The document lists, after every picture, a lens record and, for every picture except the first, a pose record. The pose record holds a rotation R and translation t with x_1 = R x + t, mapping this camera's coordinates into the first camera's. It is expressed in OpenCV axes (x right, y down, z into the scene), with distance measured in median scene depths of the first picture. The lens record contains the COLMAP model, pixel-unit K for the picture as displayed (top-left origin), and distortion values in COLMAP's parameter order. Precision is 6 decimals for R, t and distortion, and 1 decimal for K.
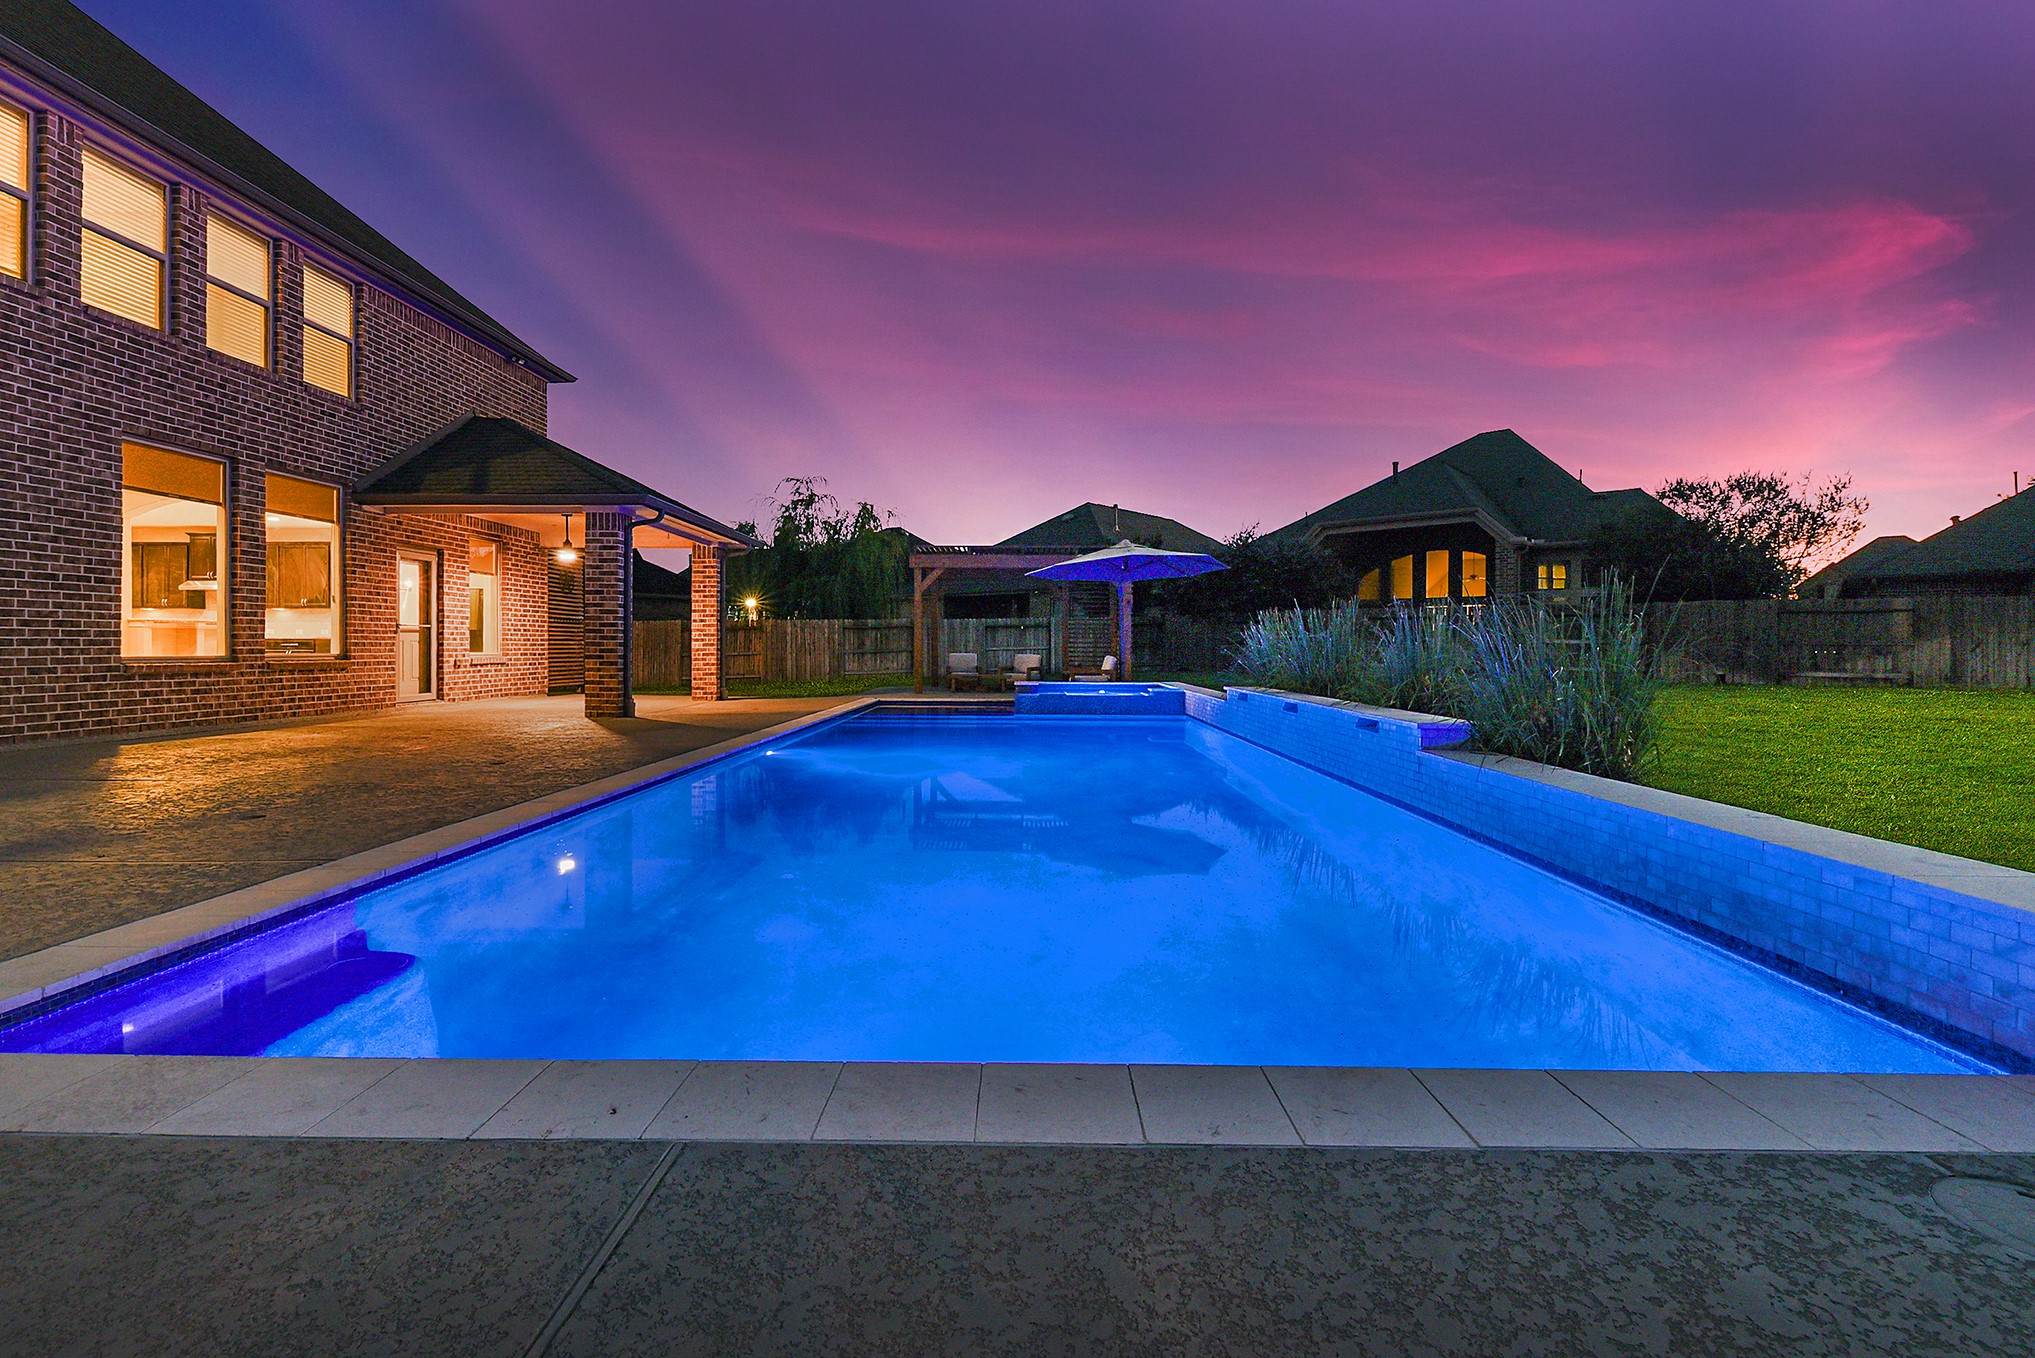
lens RADIAL K [[900.9, 0, 1018.0], [0, 900.9, 634.4], [0, 0, 1]] dist [0.036285, -0.000101]
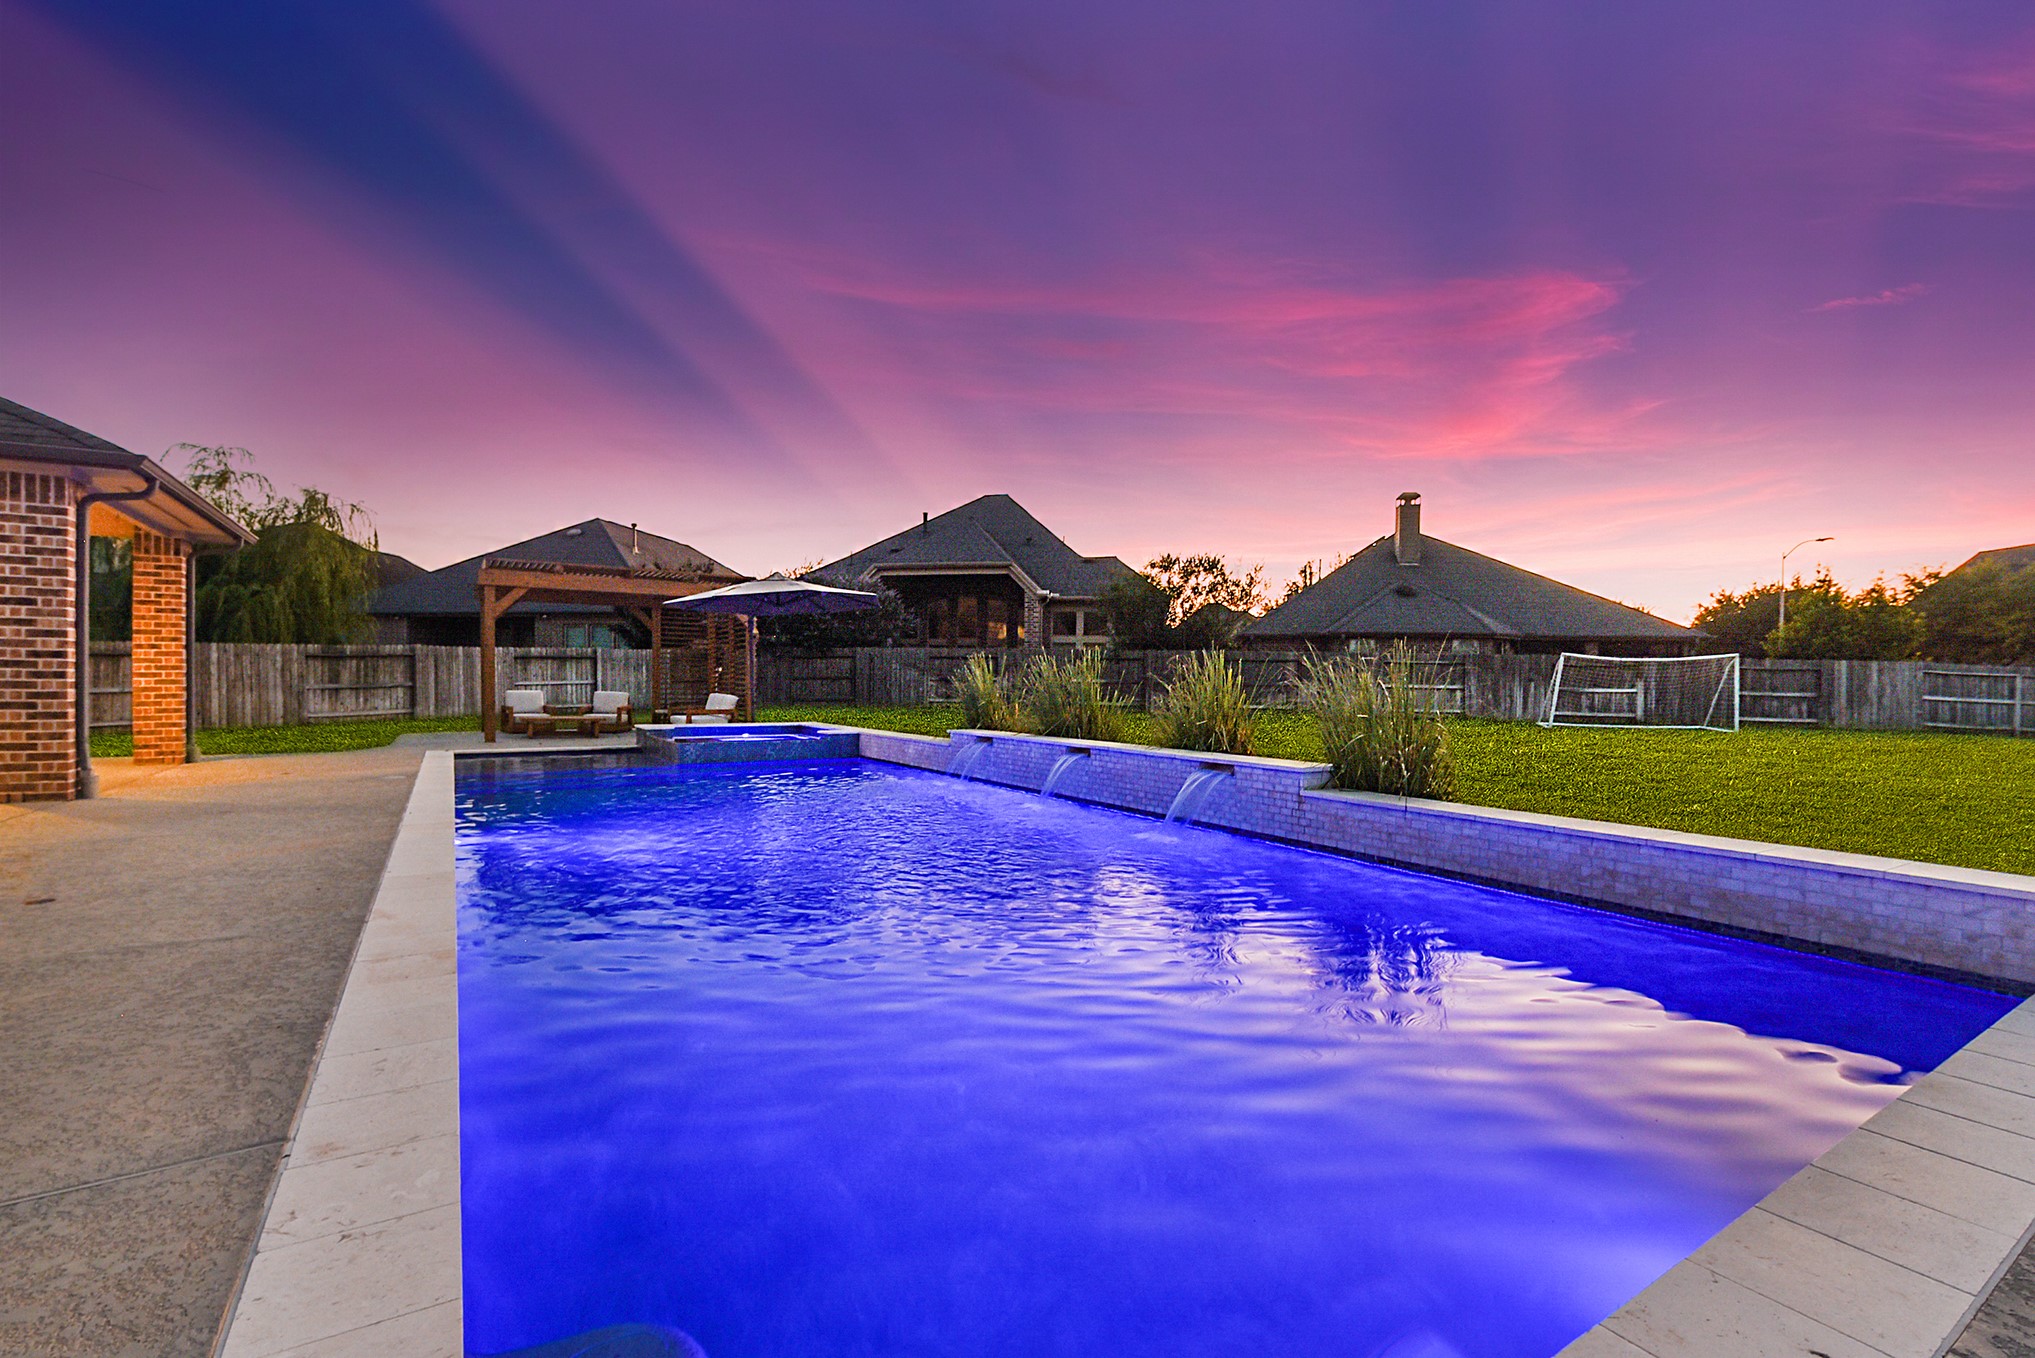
lens RADIAL K [[891.8, 0, 989.8], [0, 891.8, 682.0], [0, 0, 1]] dist [0.016569, -0.000223]
pose [[0.845149, 0.003846, 0.534517, -0.163316], [-0.014483, 0.999772, 0.015706, -0.007359], [-0.534334, -0.021016, 0.845012, 0.082924]]
